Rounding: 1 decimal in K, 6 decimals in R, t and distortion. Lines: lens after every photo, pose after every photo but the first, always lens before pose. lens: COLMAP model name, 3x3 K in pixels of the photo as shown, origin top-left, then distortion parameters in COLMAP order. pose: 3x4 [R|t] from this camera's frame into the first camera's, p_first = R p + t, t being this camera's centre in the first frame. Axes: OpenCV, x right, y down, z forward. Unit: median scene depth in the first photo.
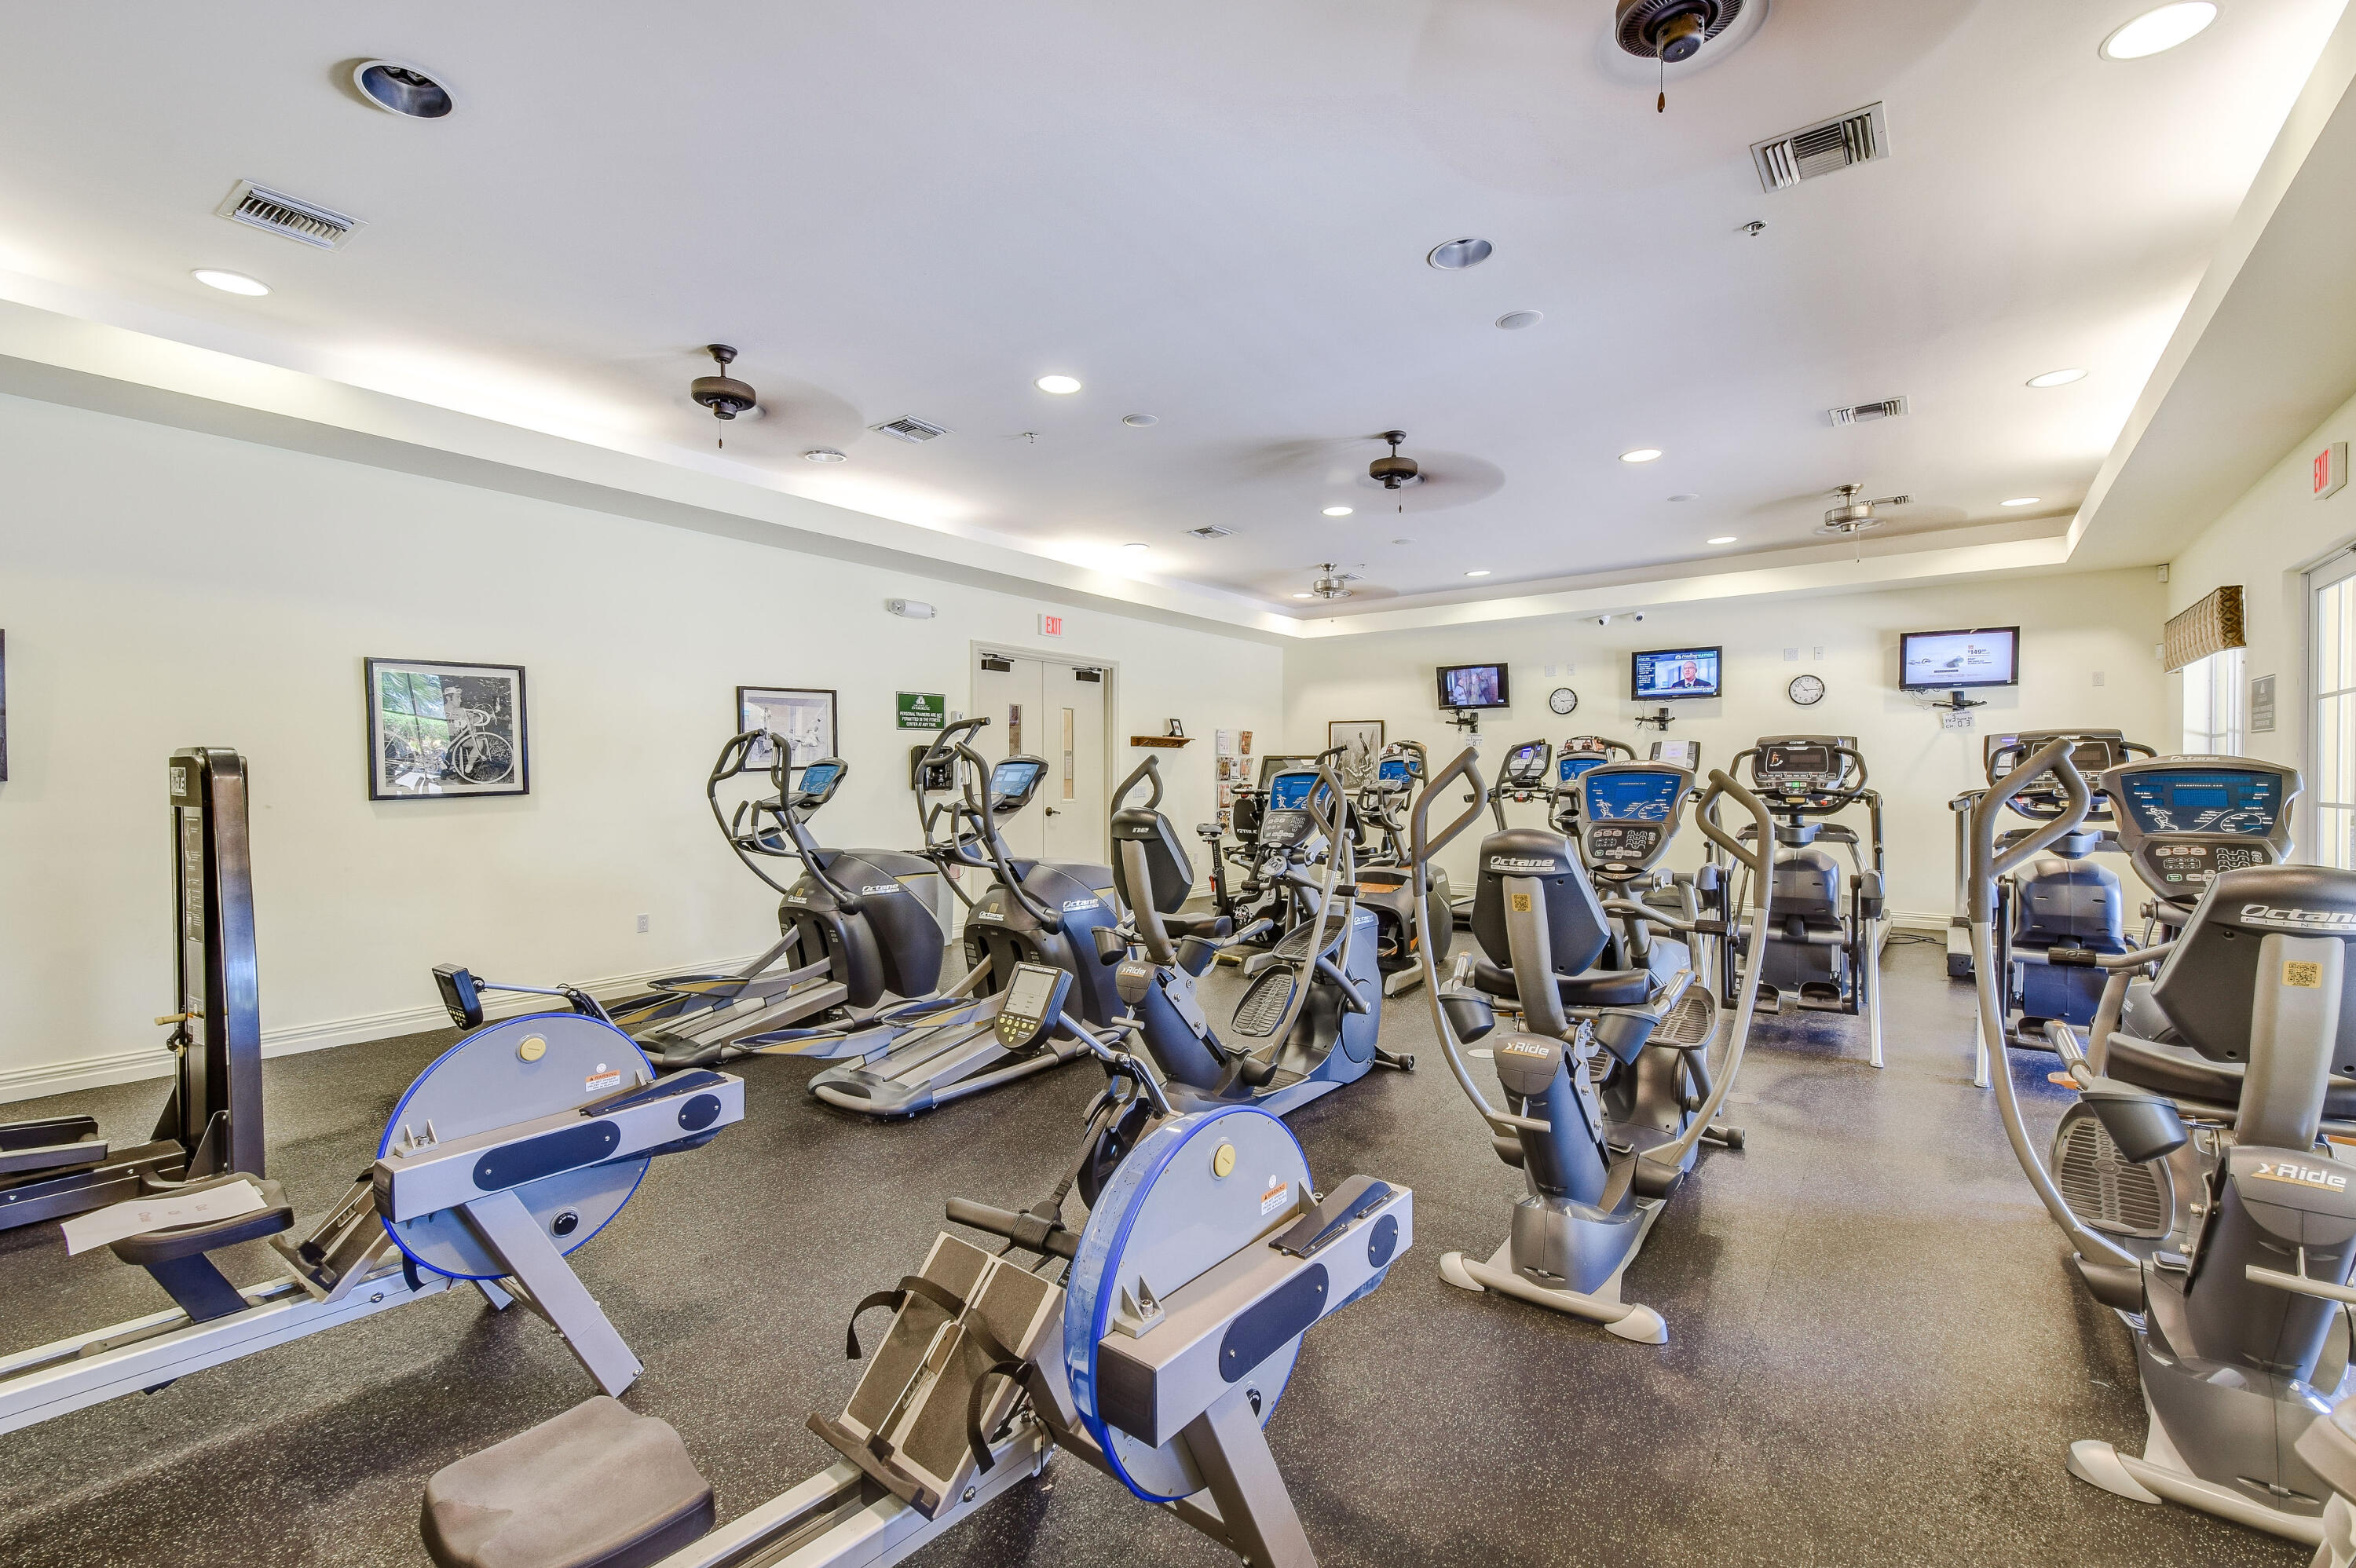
lens RADIAL K [[1015.4, 0, 1169.9], [0, 1015.4, 799.8], [0, 0, 1]] dist [0.053550, -0.026584]
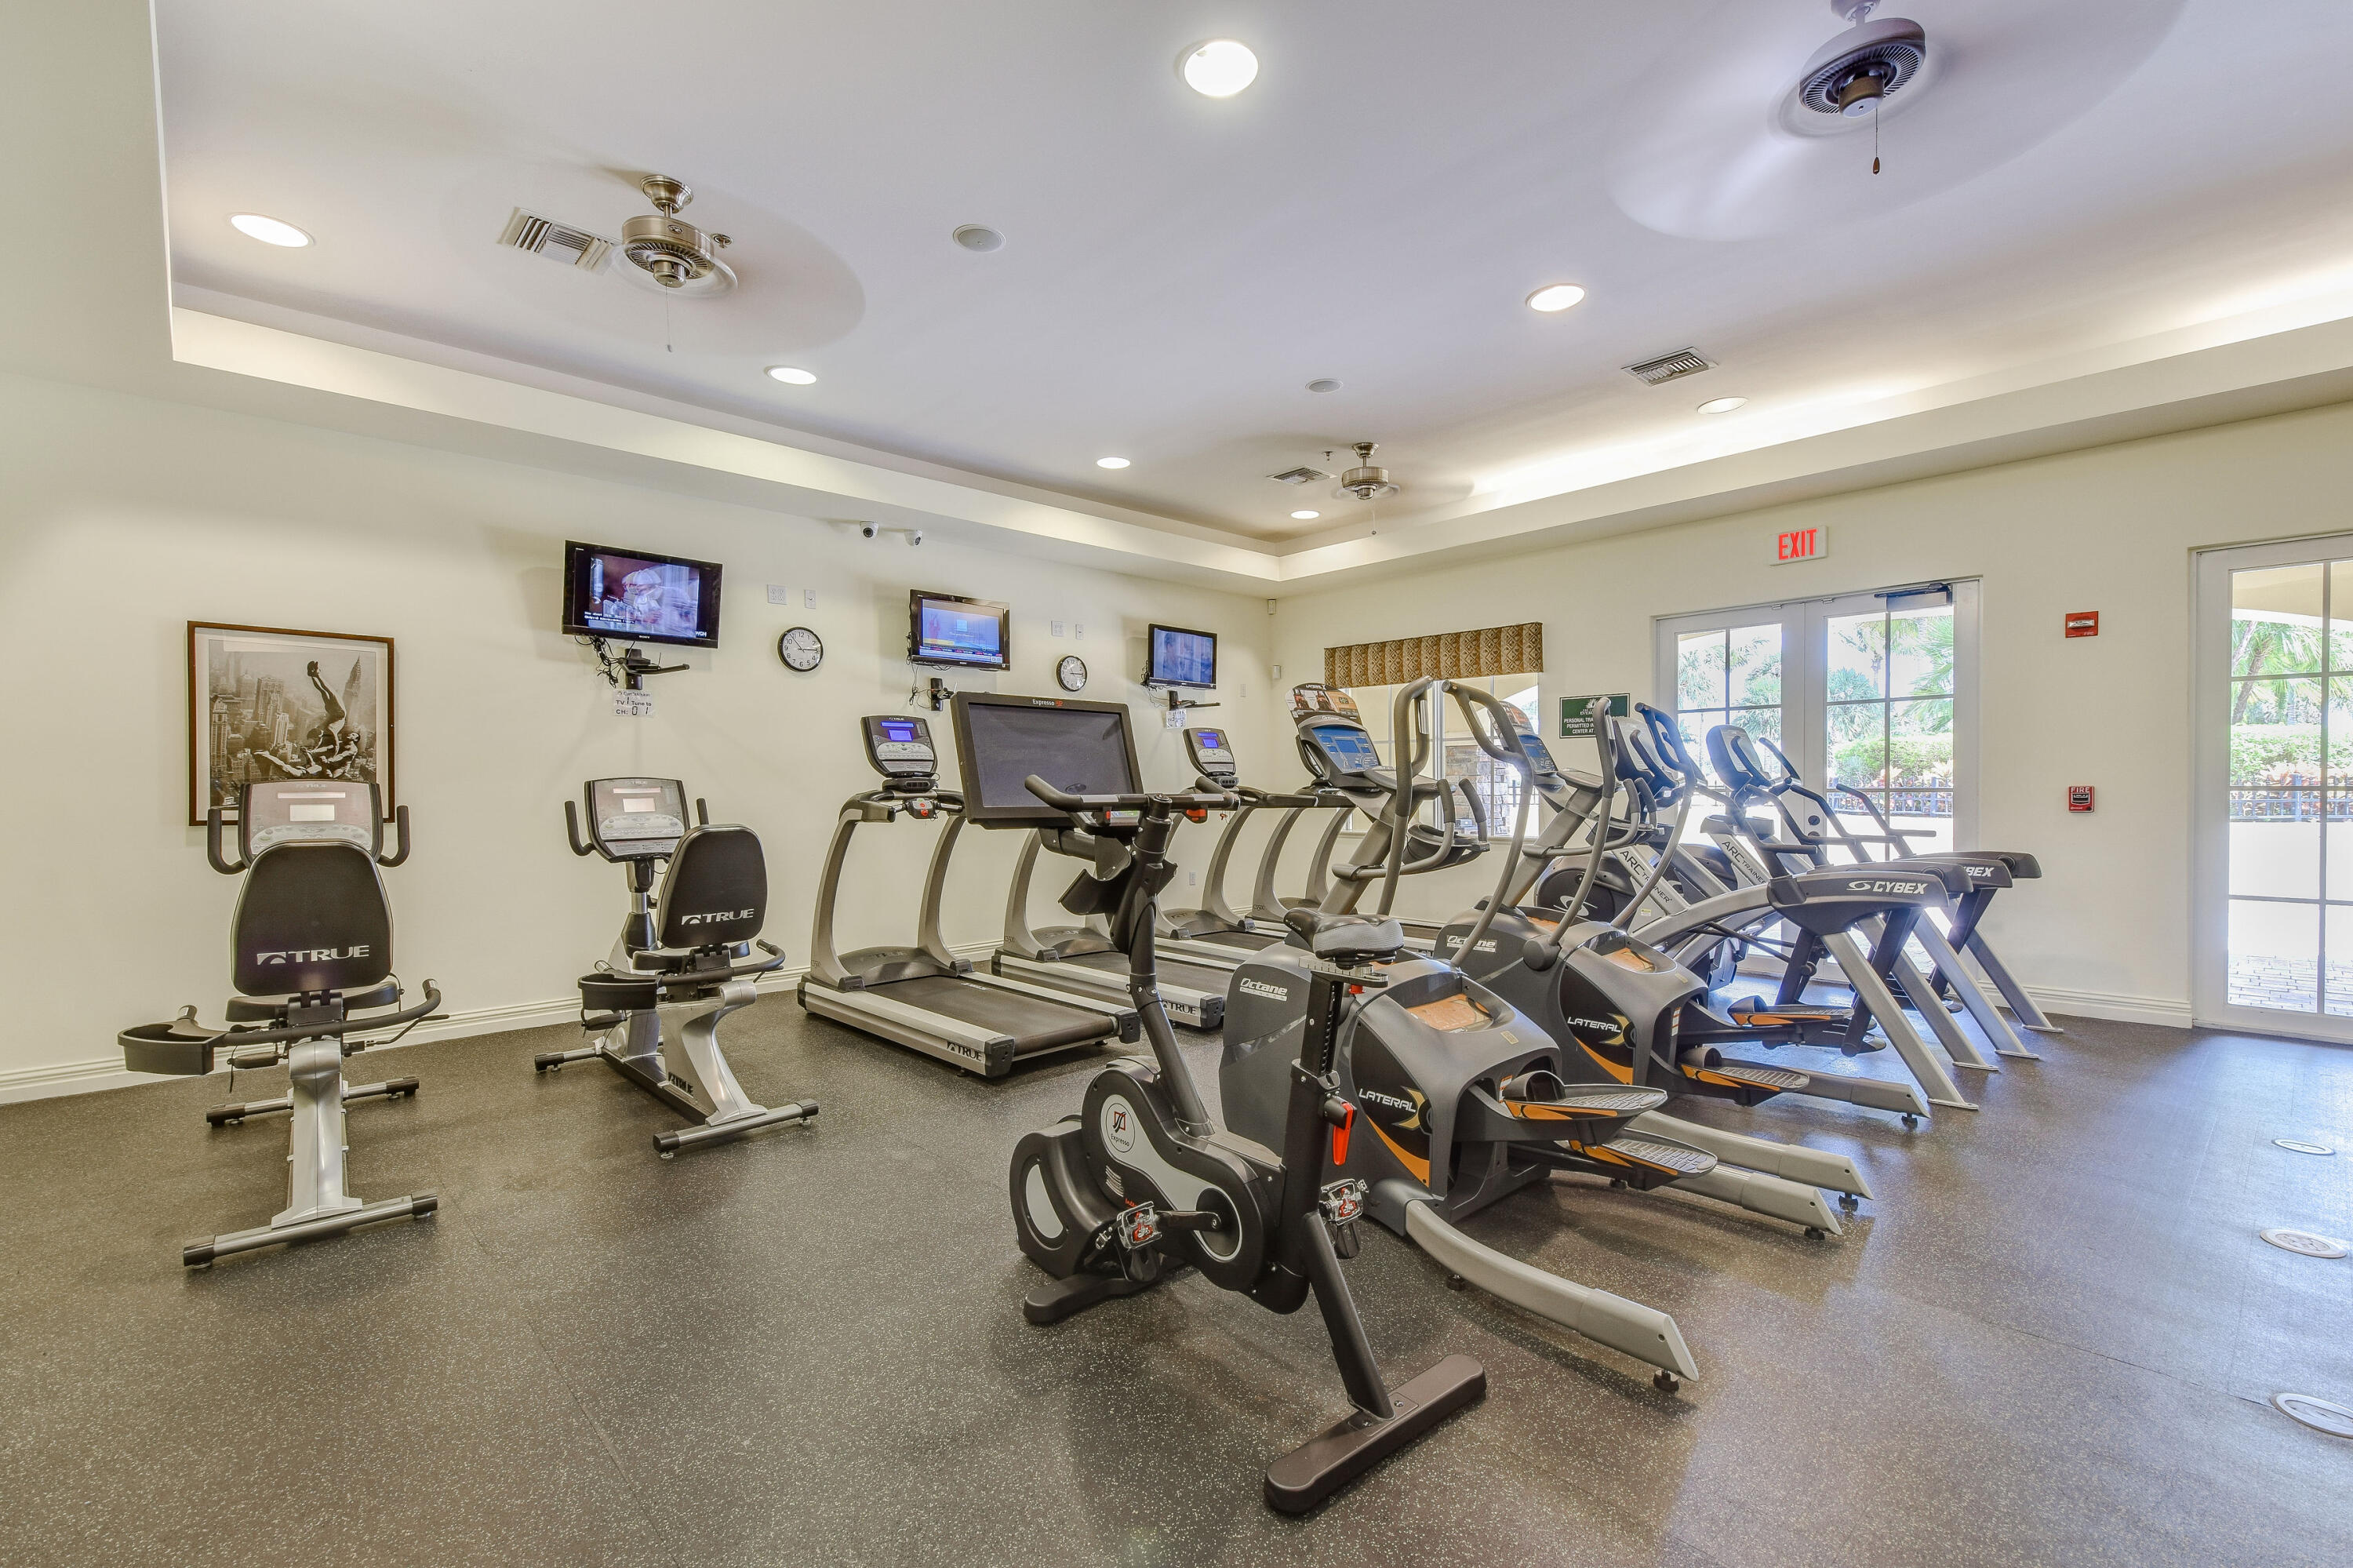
lens RADIAL K [[1014.2, 0, 1168.5], [0, 1014.2, 799.8], [0, 0, 1]] dist [0.053550, -0.026584]
pose [[0.131087, -0.022842, 0.991108, -0.216397], [0.034905, 0.999221, 0.018412, -0.013131], [-0.990756, 0.032181, 0.131783, 0.815689]]
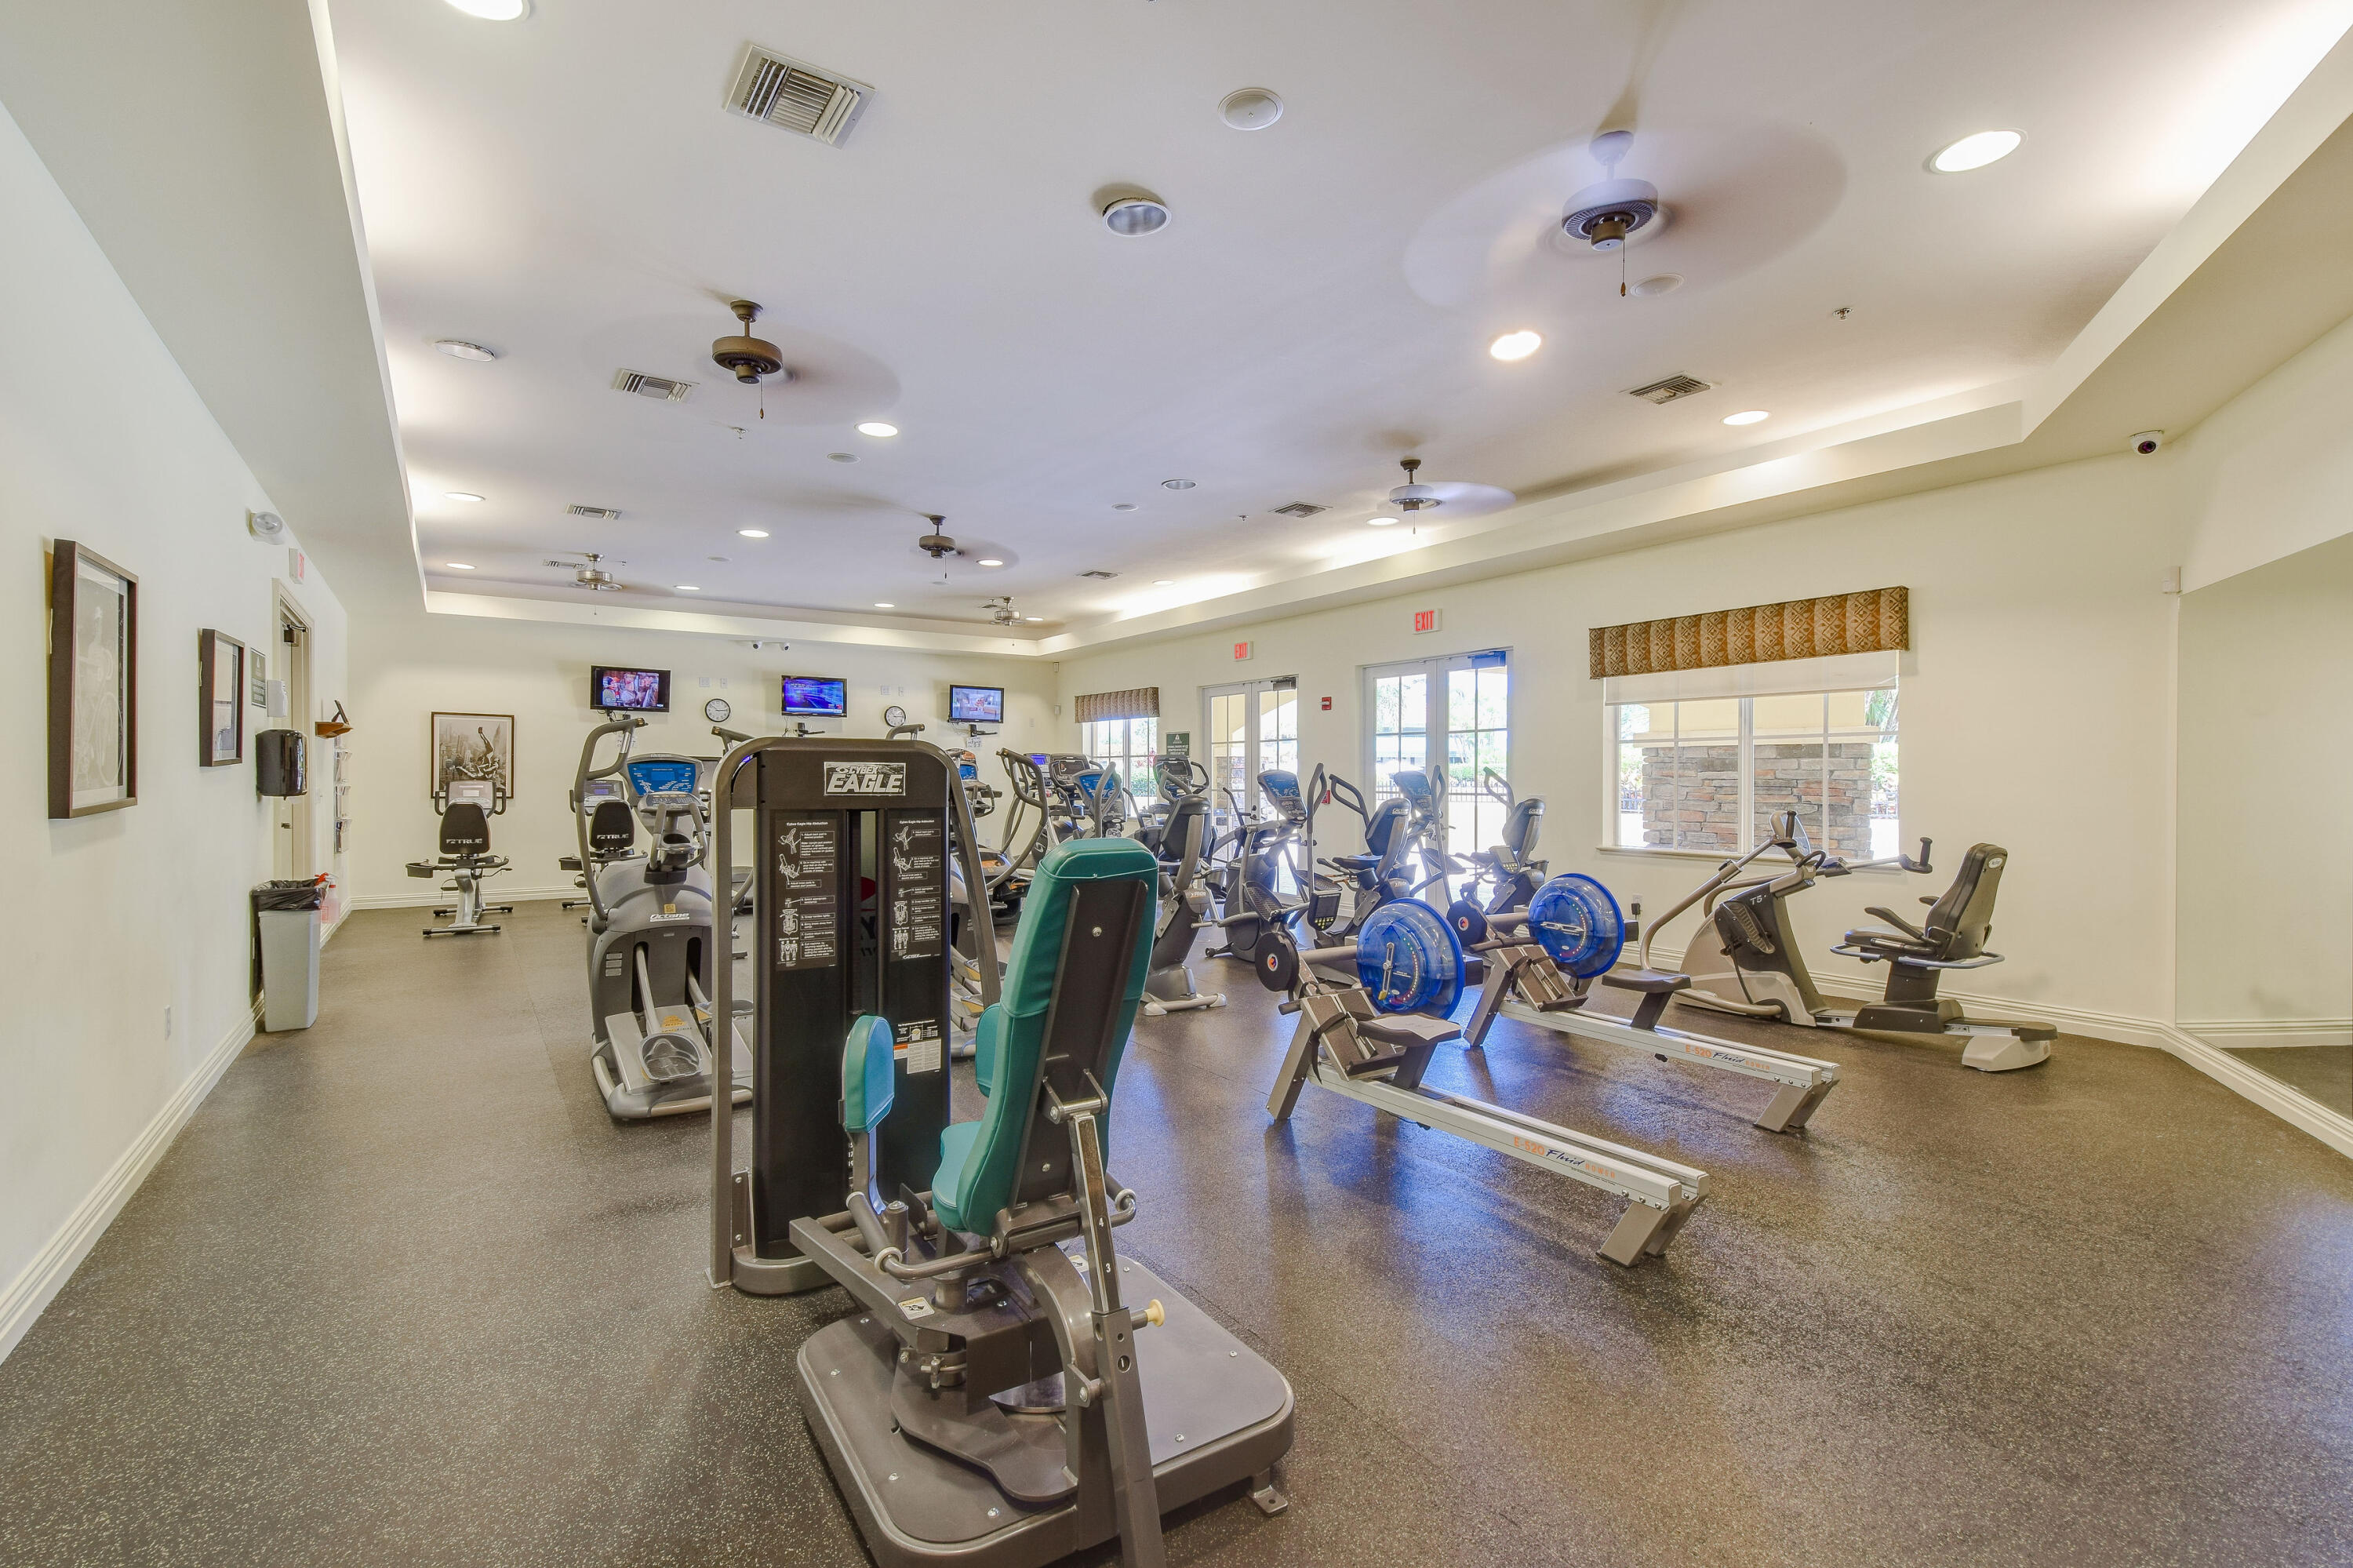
lens RADIAL K [[1077.1, 0, 1169.8], [0, 1077.1, 780.2], [0, 0, 1]] dist [0.019666, 0.000229]
pose [[0.294762, -0.002580, 0.955567, -0.697821], [0.026374, 0.999637, -0.005436, -0.000435], [-0.955207, 0.026805, 0.294723, 0.202830]]
